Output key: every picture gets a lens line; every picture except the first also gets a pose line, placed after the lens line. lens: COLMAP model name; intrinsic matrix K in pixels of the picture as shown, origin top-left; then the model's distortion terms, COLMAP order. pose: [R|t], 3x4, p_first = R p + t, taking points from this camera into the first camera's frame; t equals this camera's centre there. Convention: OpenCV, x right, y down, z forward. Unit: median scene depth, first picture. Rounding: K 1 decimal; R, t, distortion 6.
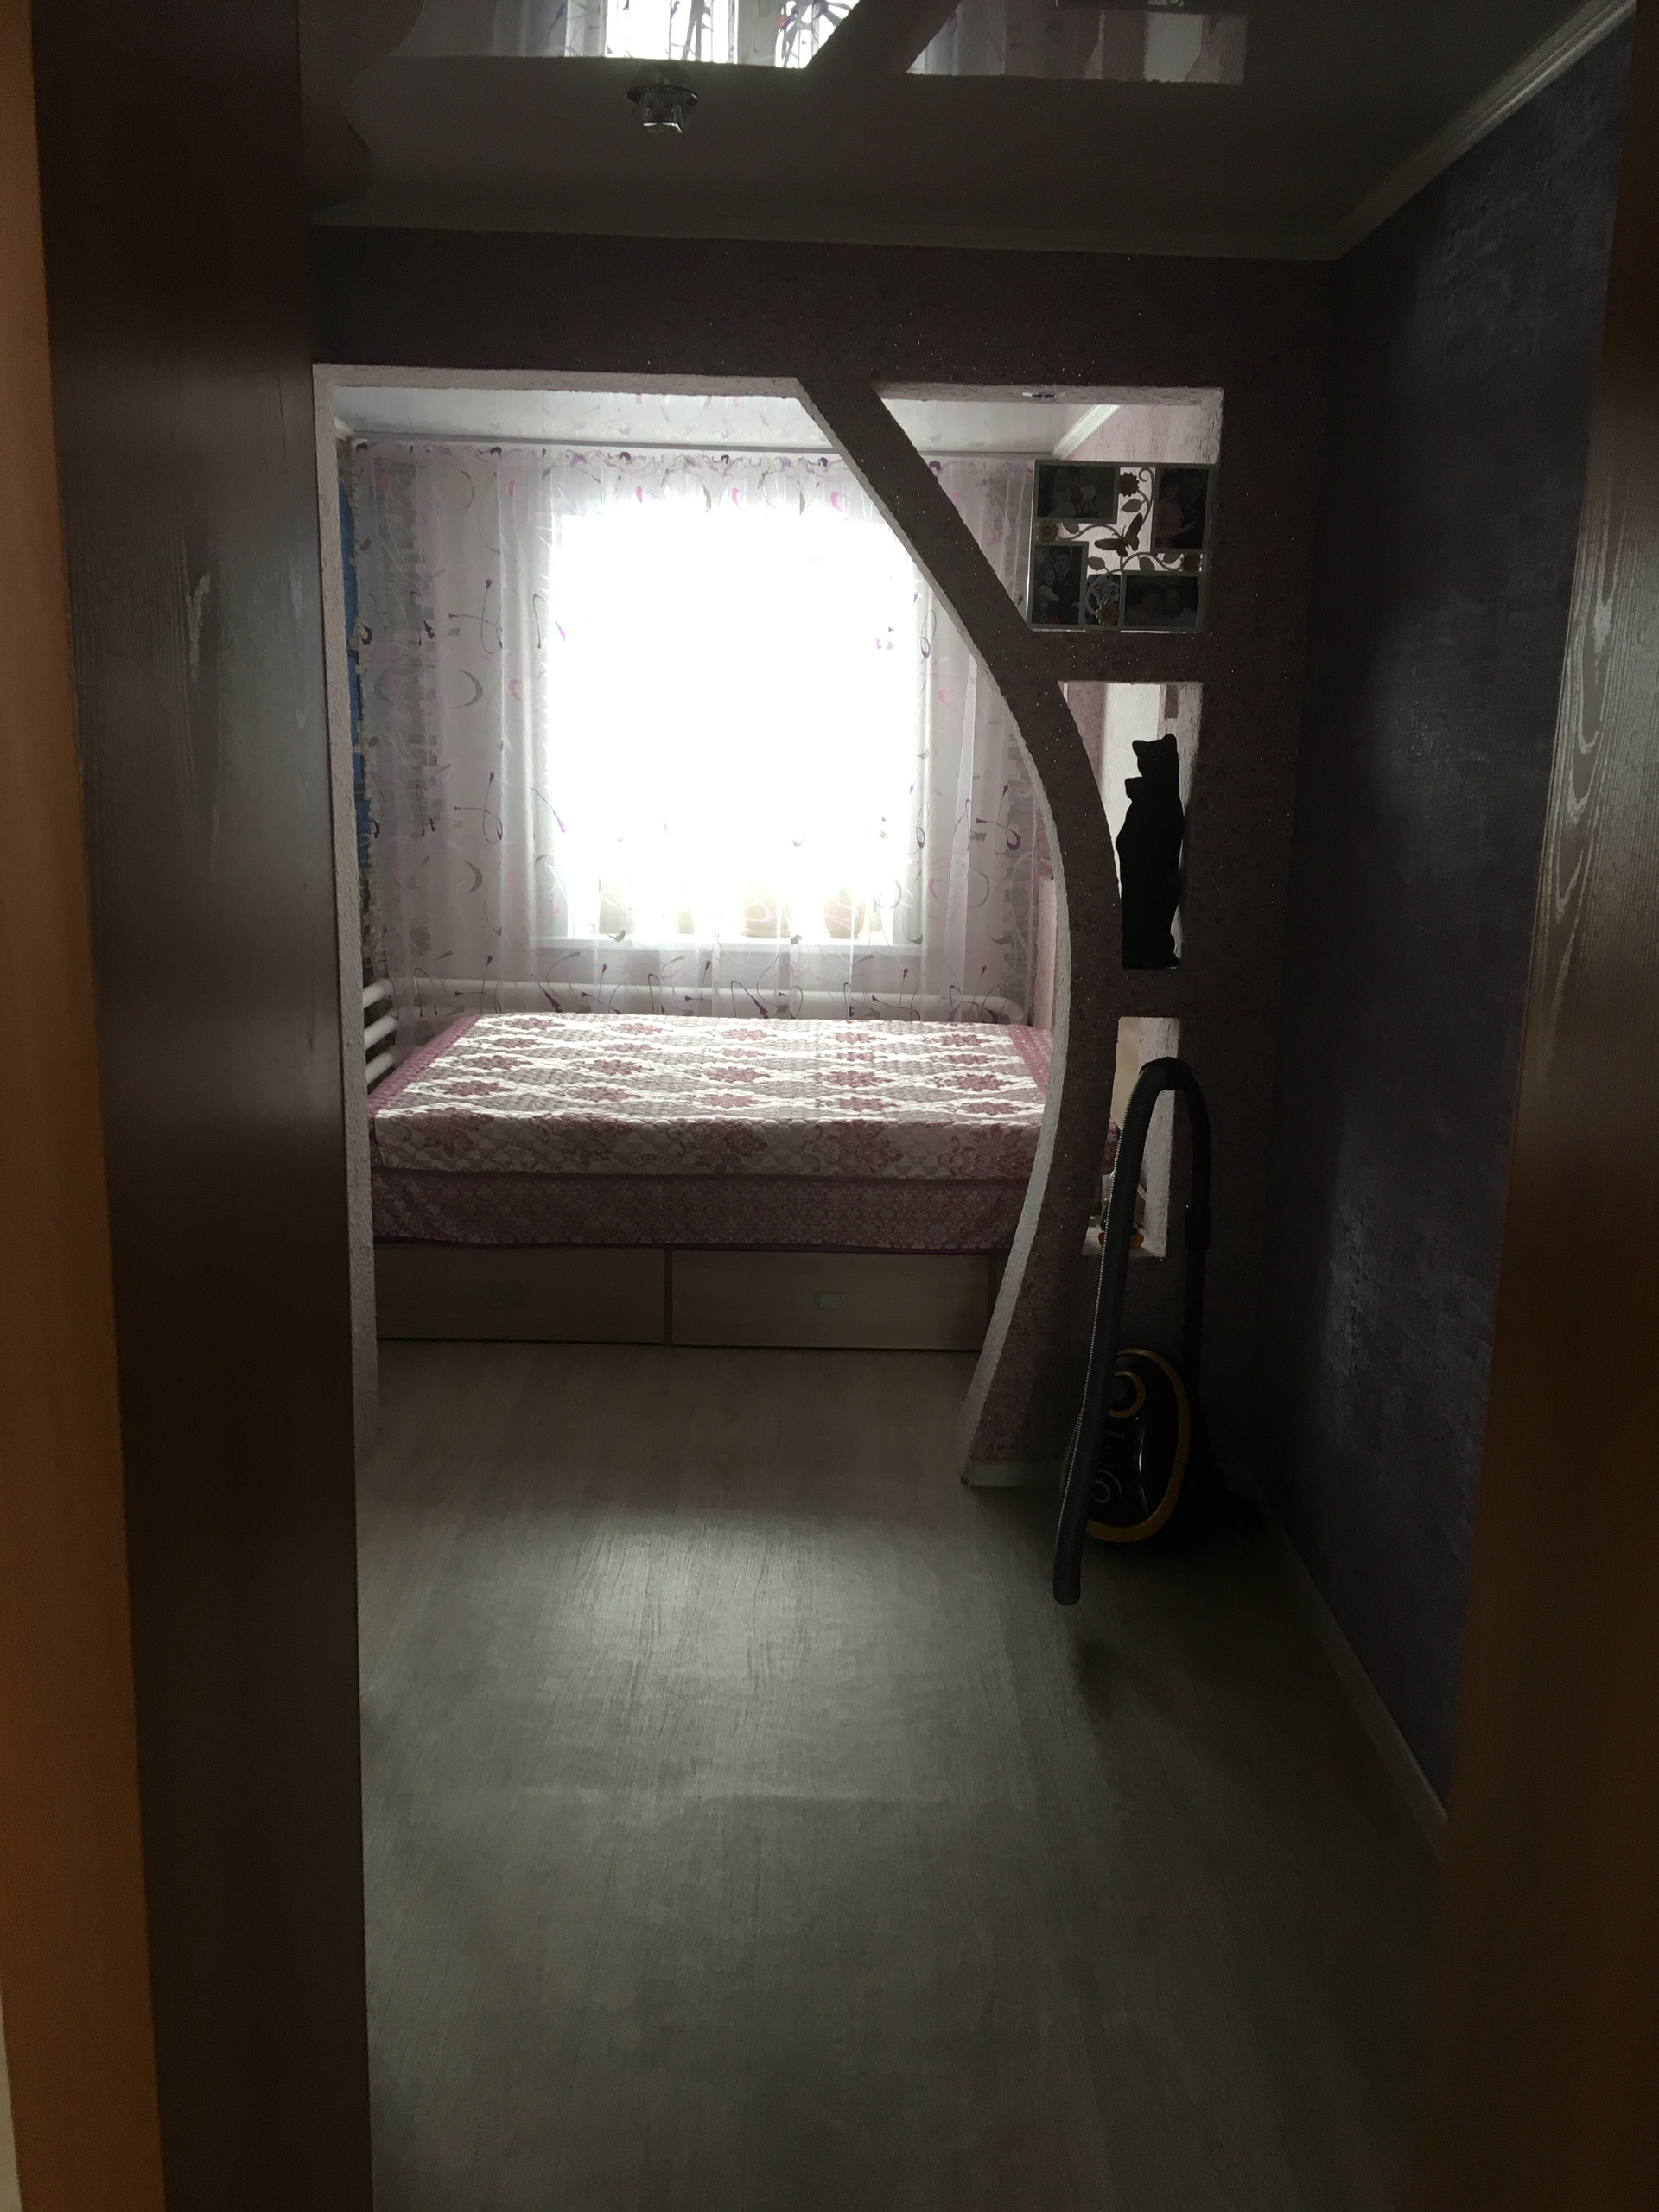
lens RADIAL K [[1856.9, 0, 821.4], [0, 1856.9, 1095.4], [0, 0, 1]] dist [0.139894, -0.217736]
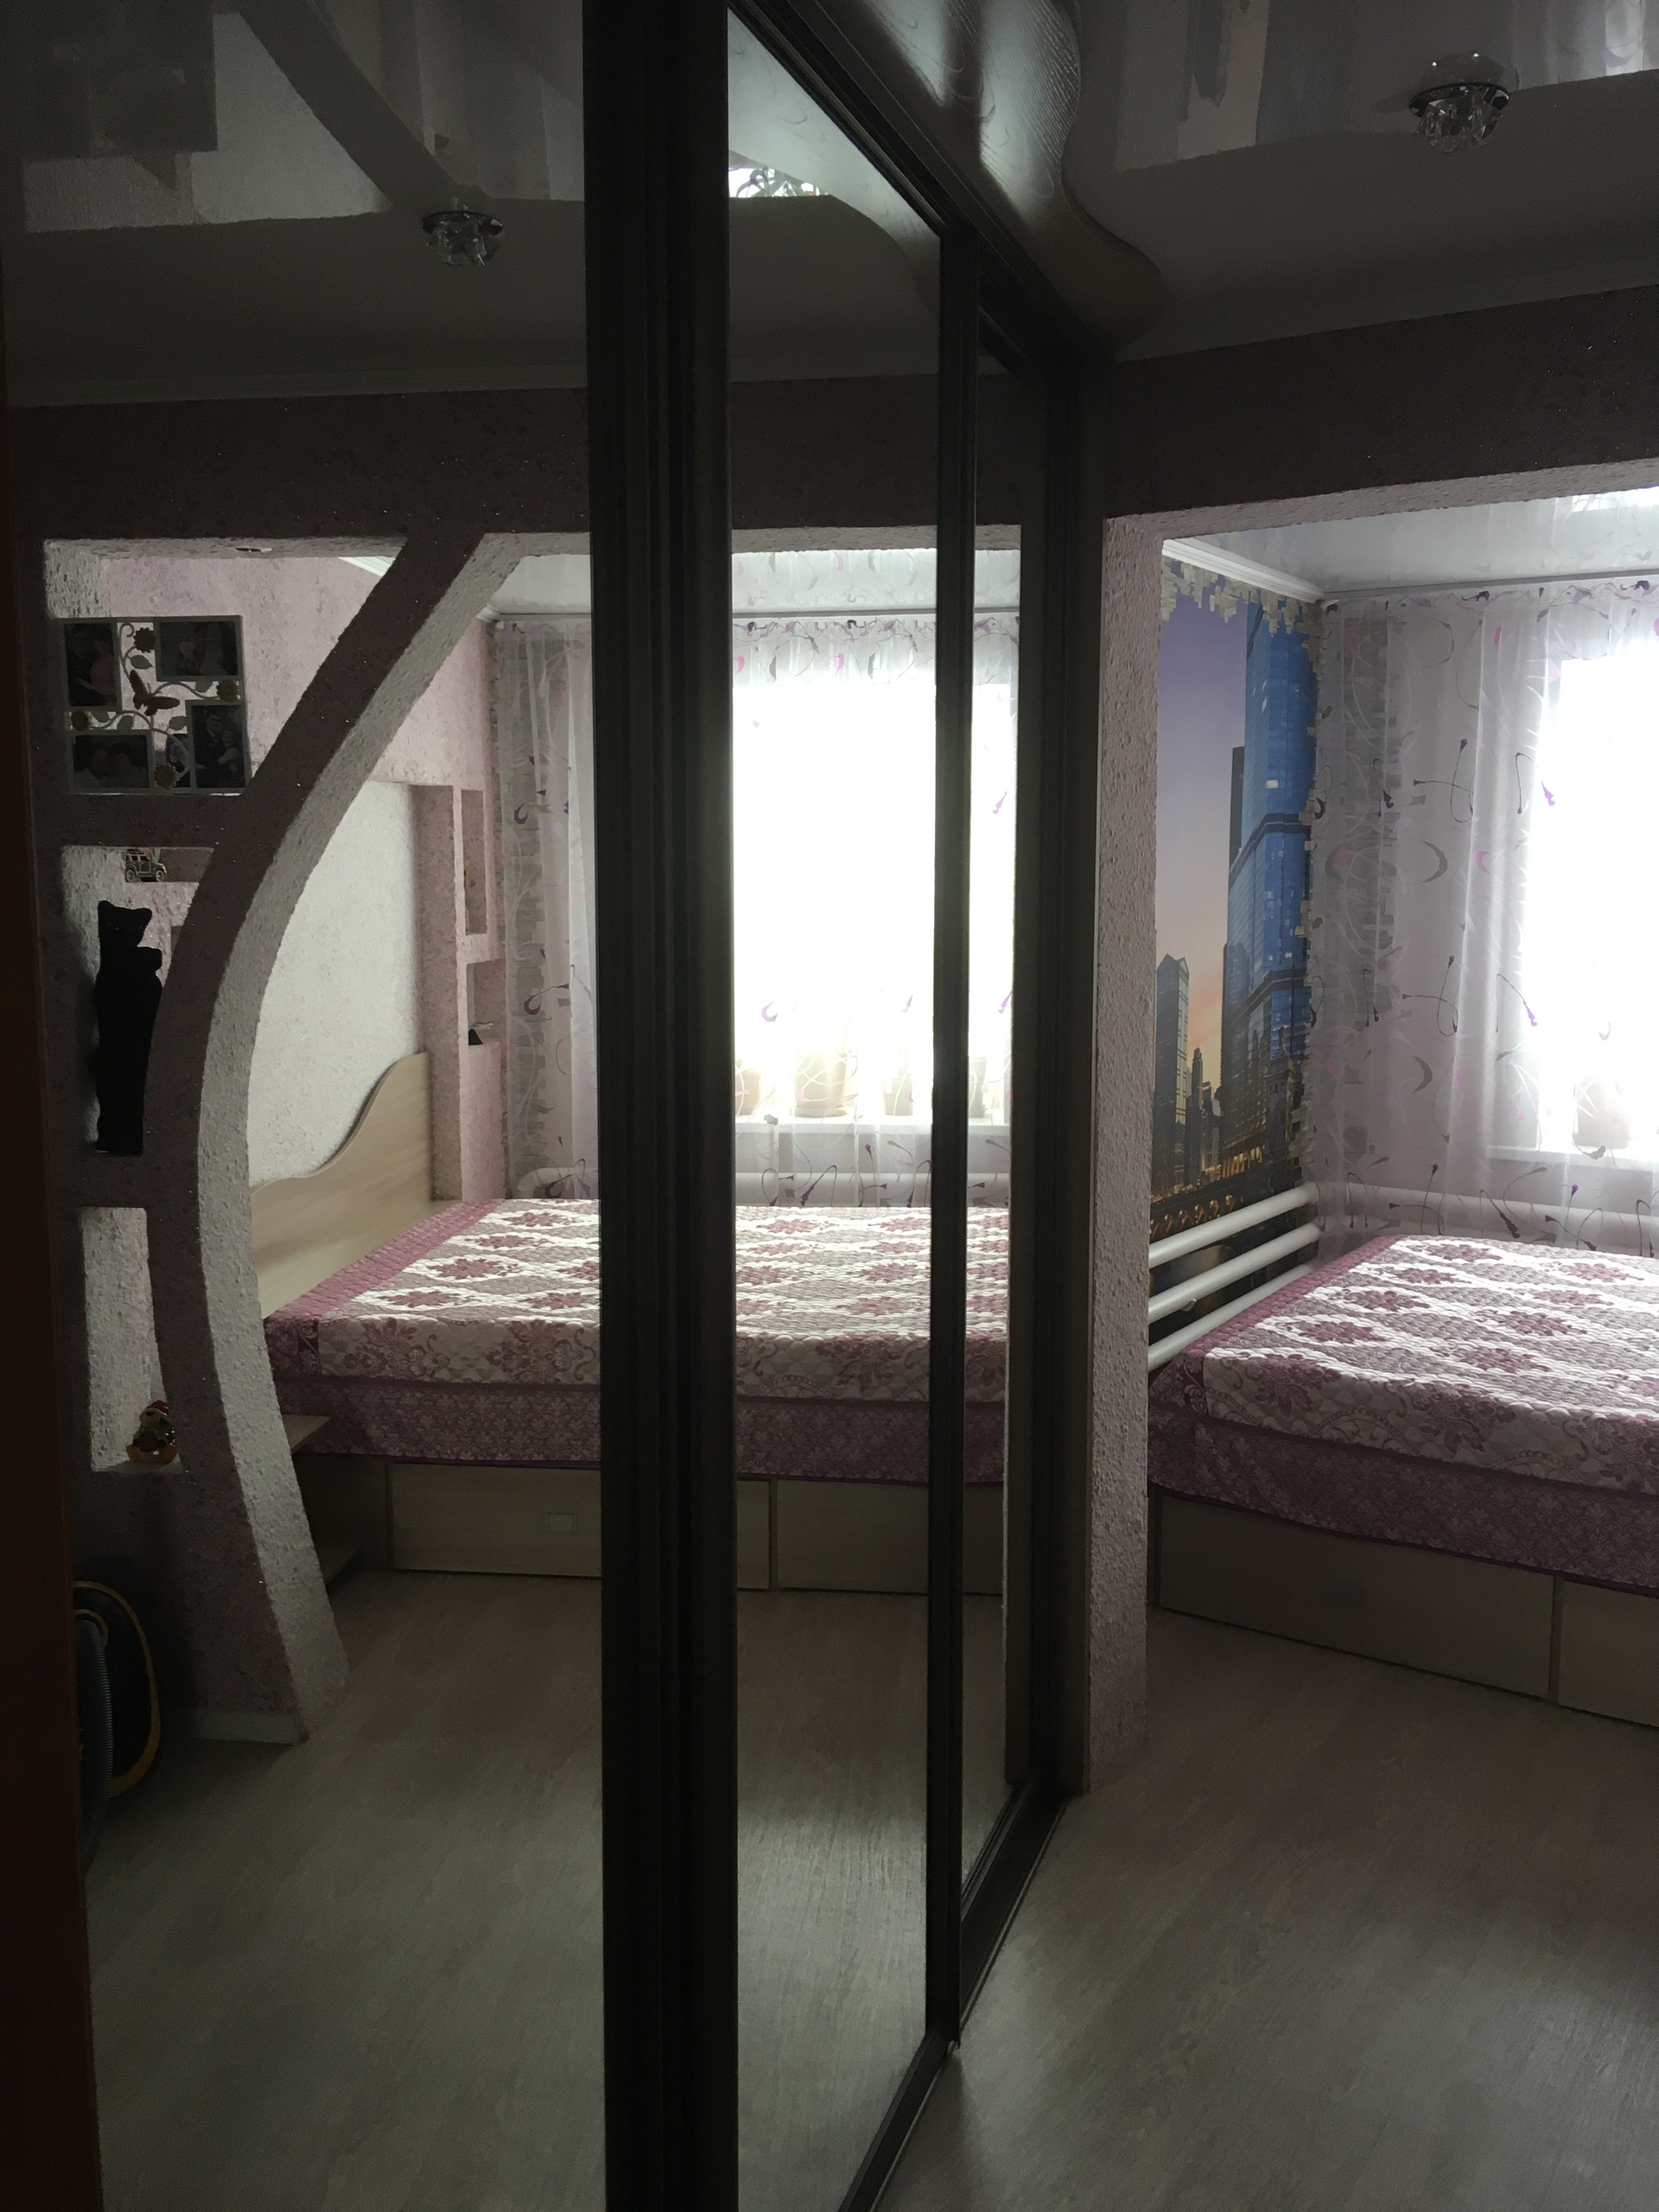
lens RADIAL K [[1856.9, 0, 821.4], [0, 1856.9, 1095.4], [0, 0, 1]] dist [0.139894, -0.217736]
pose [[0.839394, 0.050121, -0.541208, 0.057836], [-0.096611, 0.993642, -0.057818, -0.031306], [0.534868, 0.100819, 0.838899, 0.124234]]
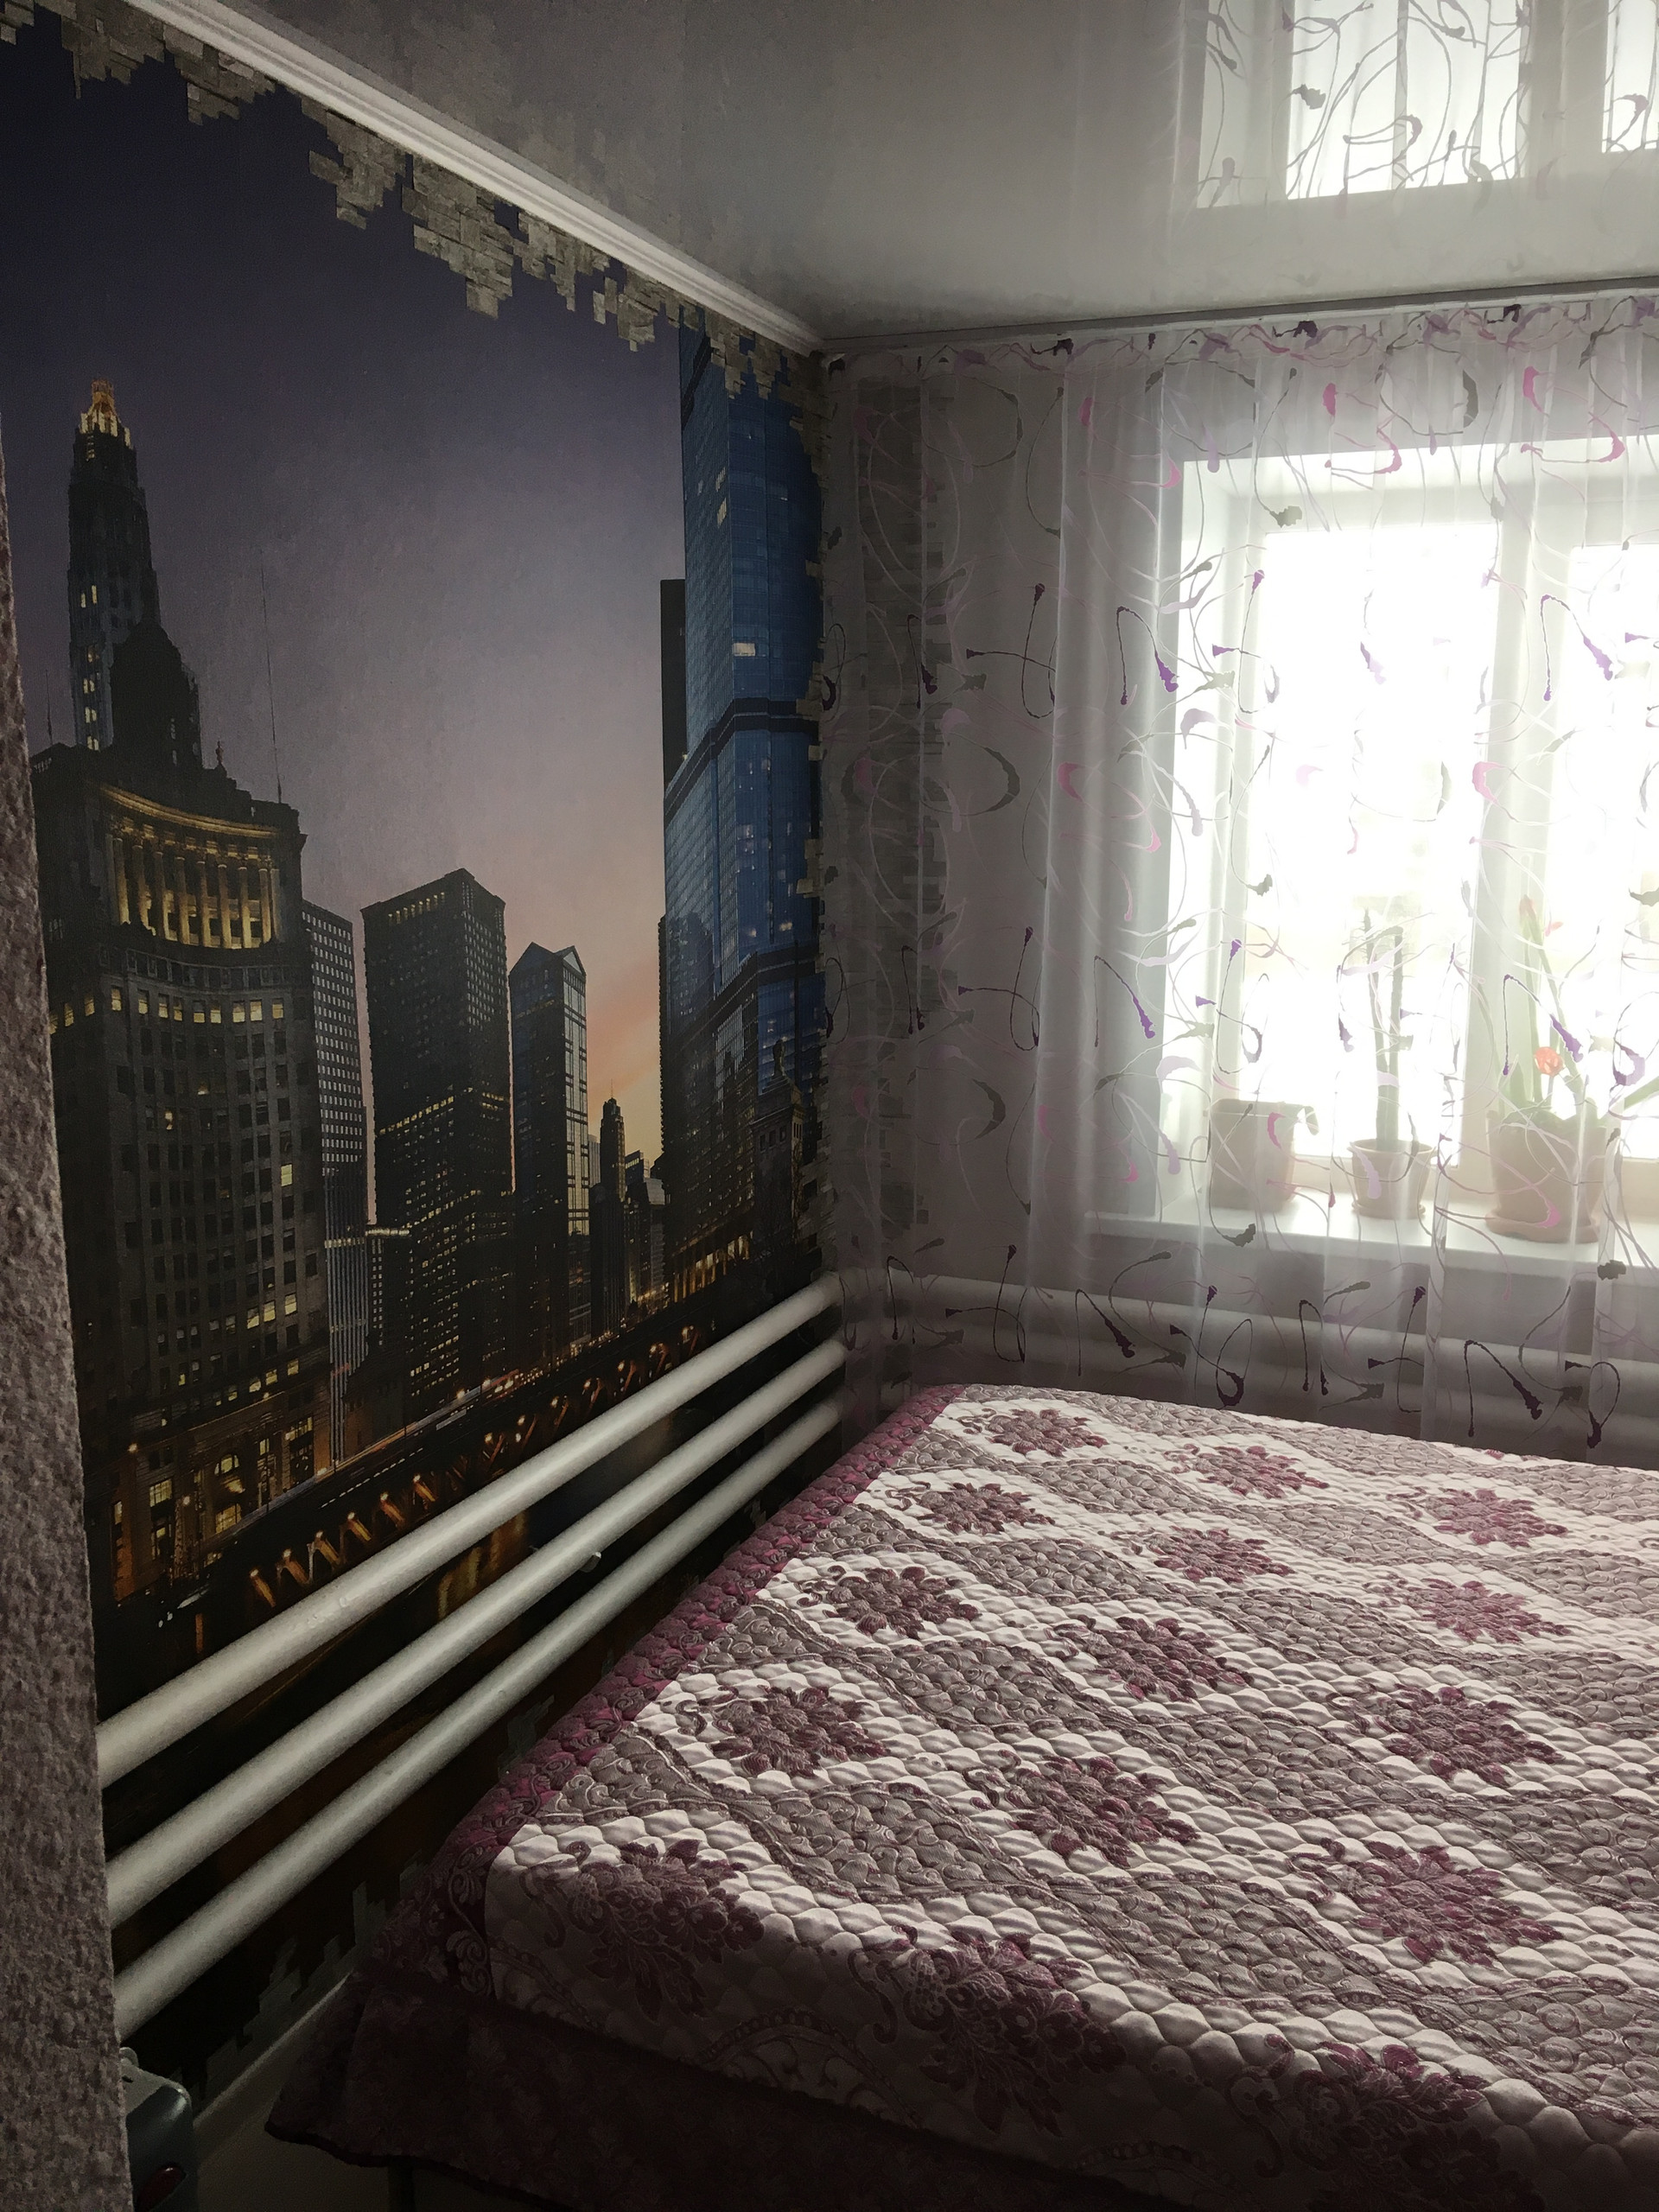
lens RADIAL K [[1860.7, 0, 825.3], [0, 1860.7, 1085.2], [0, 0, 1]] dist [0.128756, -0.233182]
pose [[0.927492, 0.048045, -0.370742, -0.024808], [-0.064783, 0.997360, -0.032820, -0.109737], [0.368186, 0.054458, 0.928156, 0.491102]]
